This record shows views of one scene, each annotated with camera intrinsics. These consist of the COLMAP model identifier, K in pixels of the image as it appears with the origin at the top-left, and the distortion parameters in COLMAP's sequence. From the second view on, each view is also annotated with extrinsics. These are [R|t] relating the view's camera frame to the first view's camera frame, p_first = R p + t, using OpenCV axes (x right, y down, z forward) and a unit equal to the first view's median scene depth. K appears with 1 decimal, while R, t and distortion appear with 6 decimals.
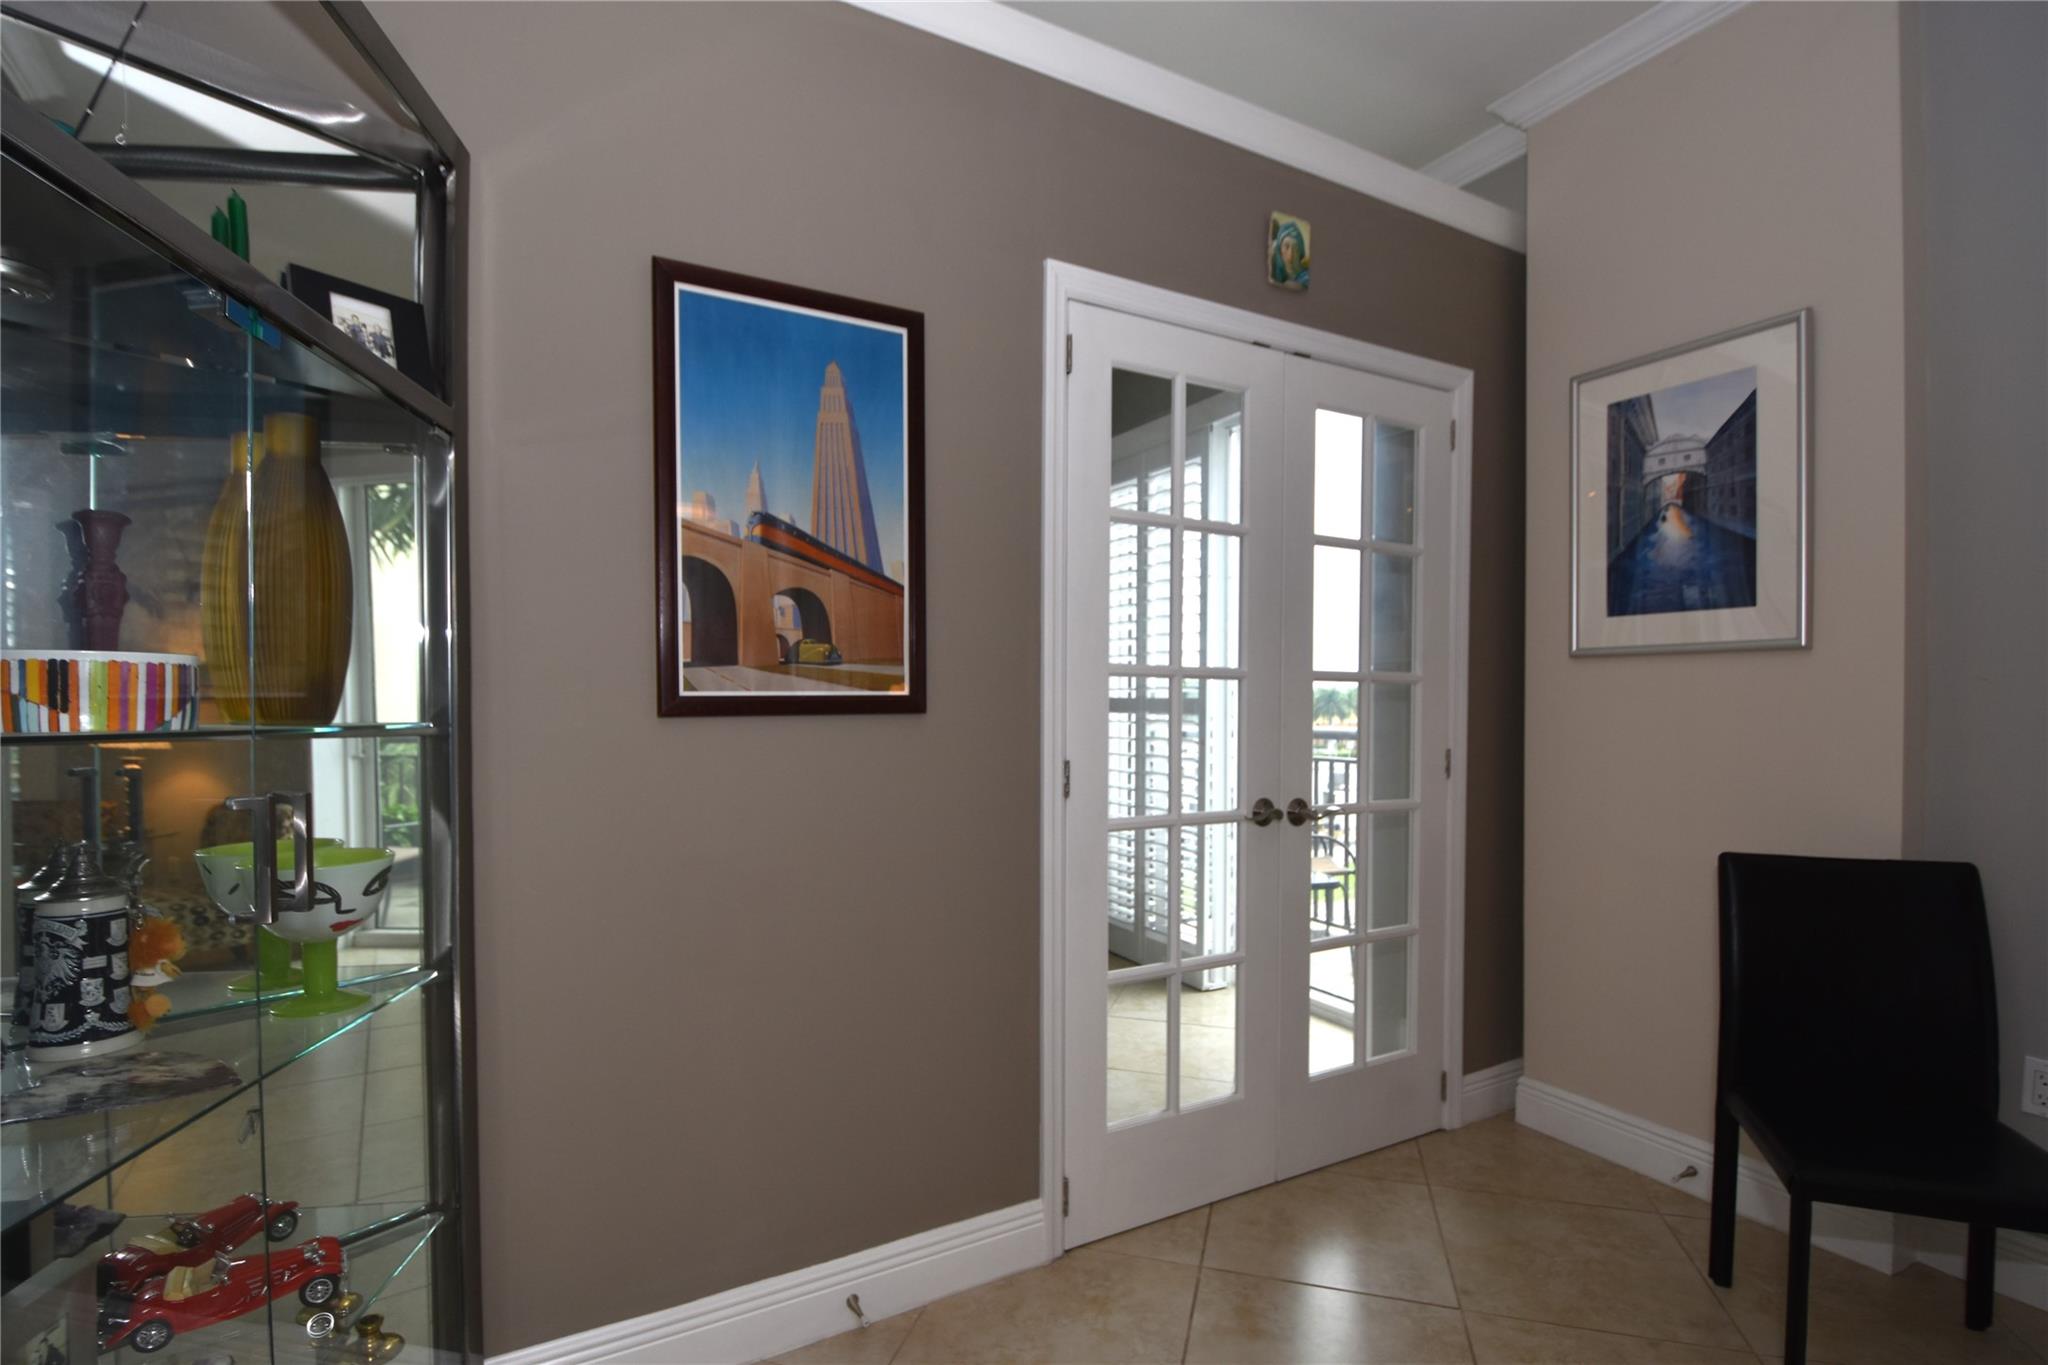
lens RADIAL K [[987.6, 0, 1038.3], [0, 987.6, 712.4], [0, 0, 1]] dist [0.029689, -0.027478]
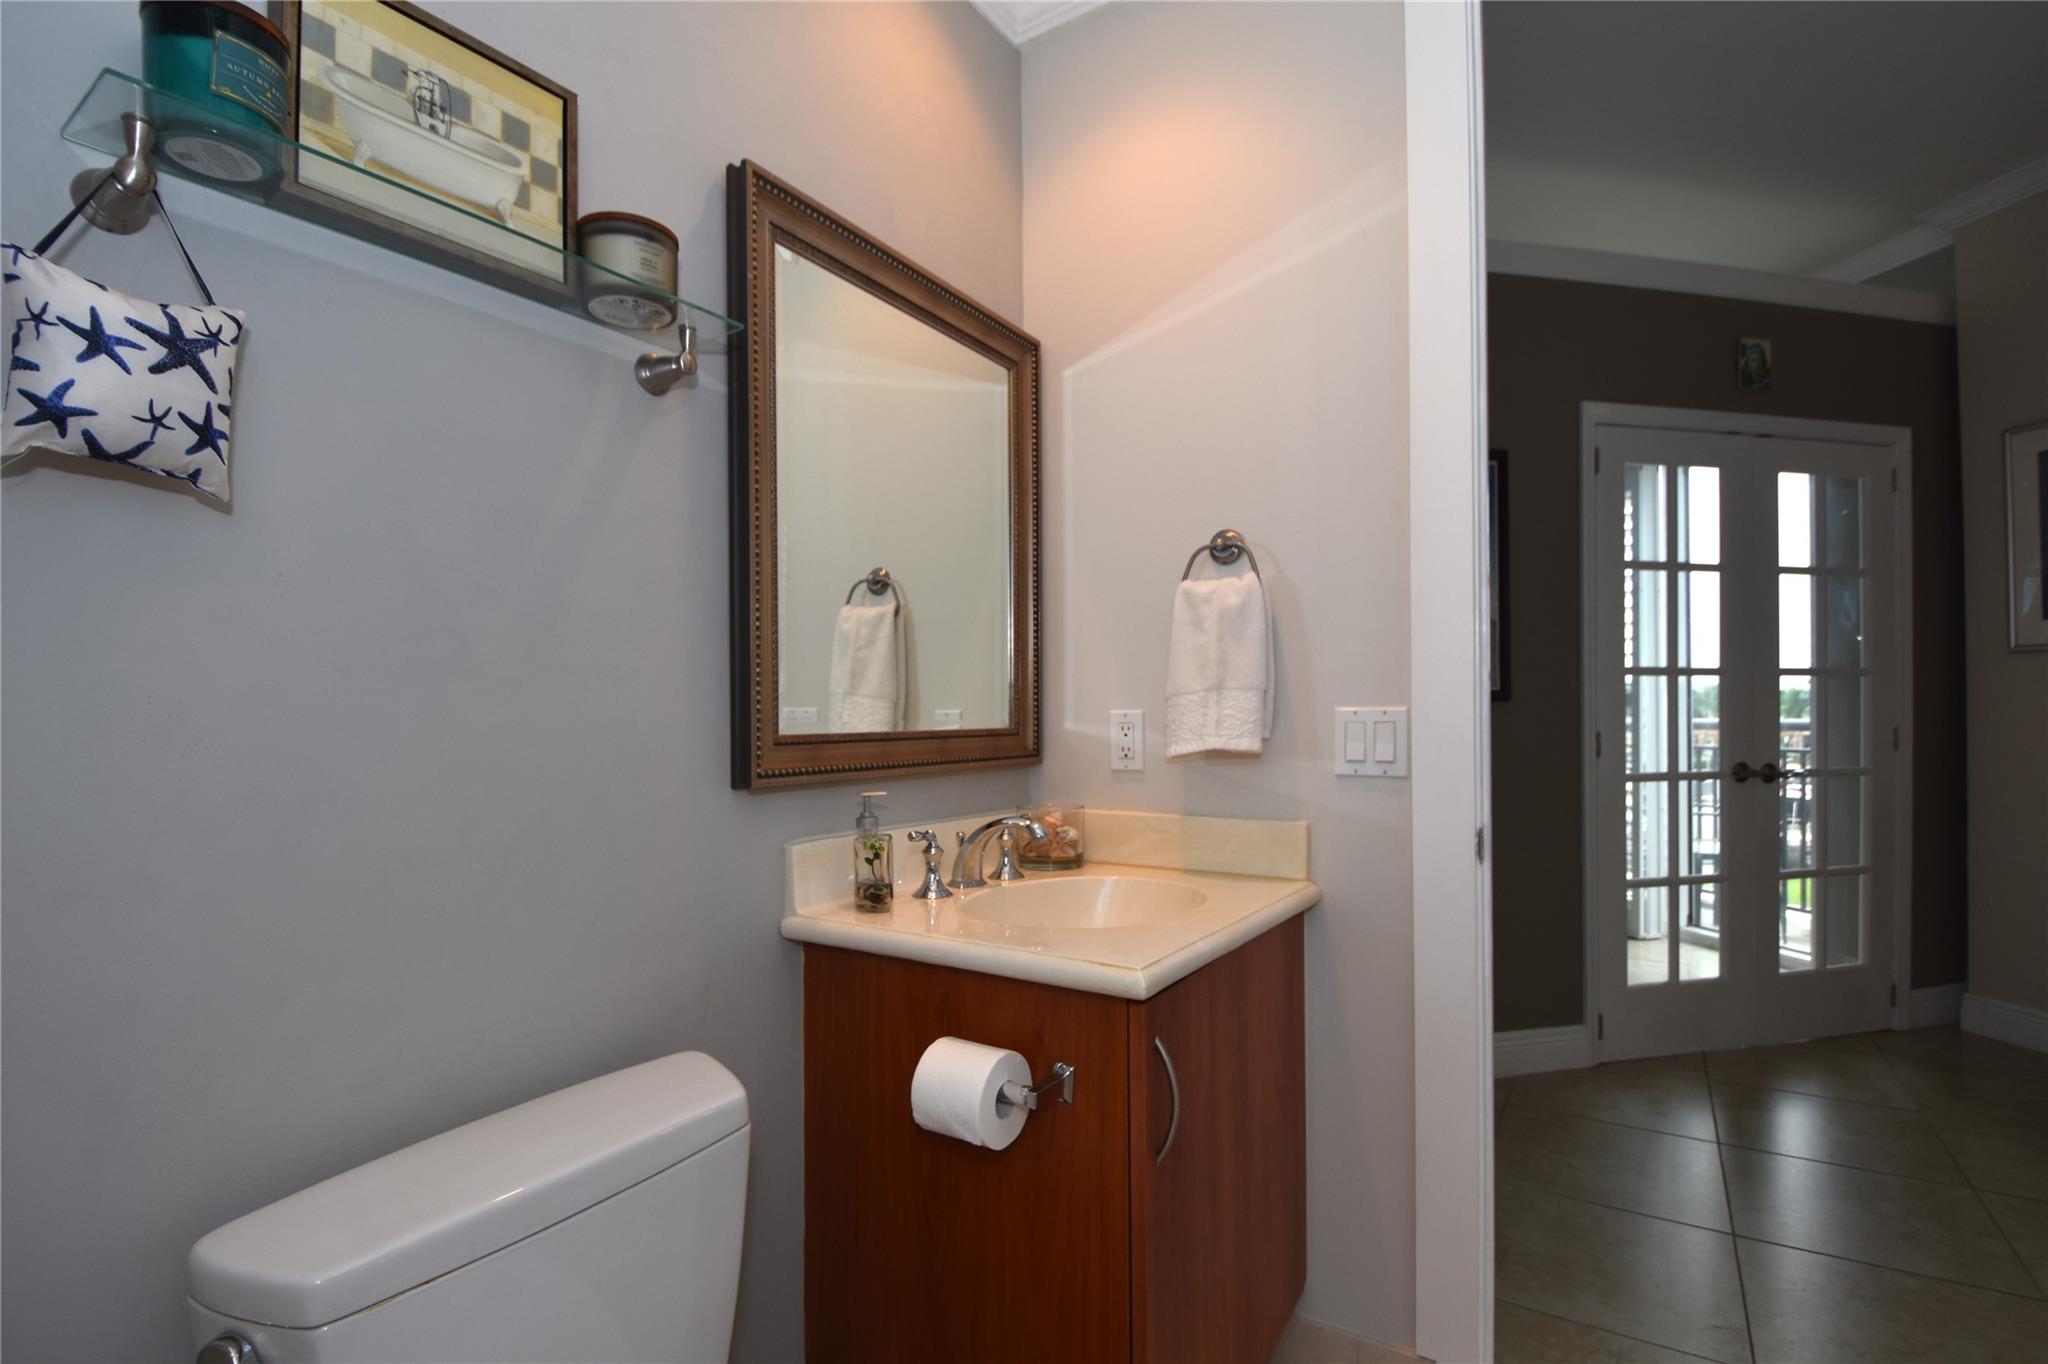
lens RADIAL K [[987.6, 0, 1038.3], [0, 987.6, 711.9], [0, 0, 1]] dist [0.029689, -0.027478]
pose [[0.959709, -0.011378, -0.280765, -0.295838], [0.009172, 0.999916, -0.009173, 0.019529], [0.280846, 0.006228, 0.959733, -0.554900]]
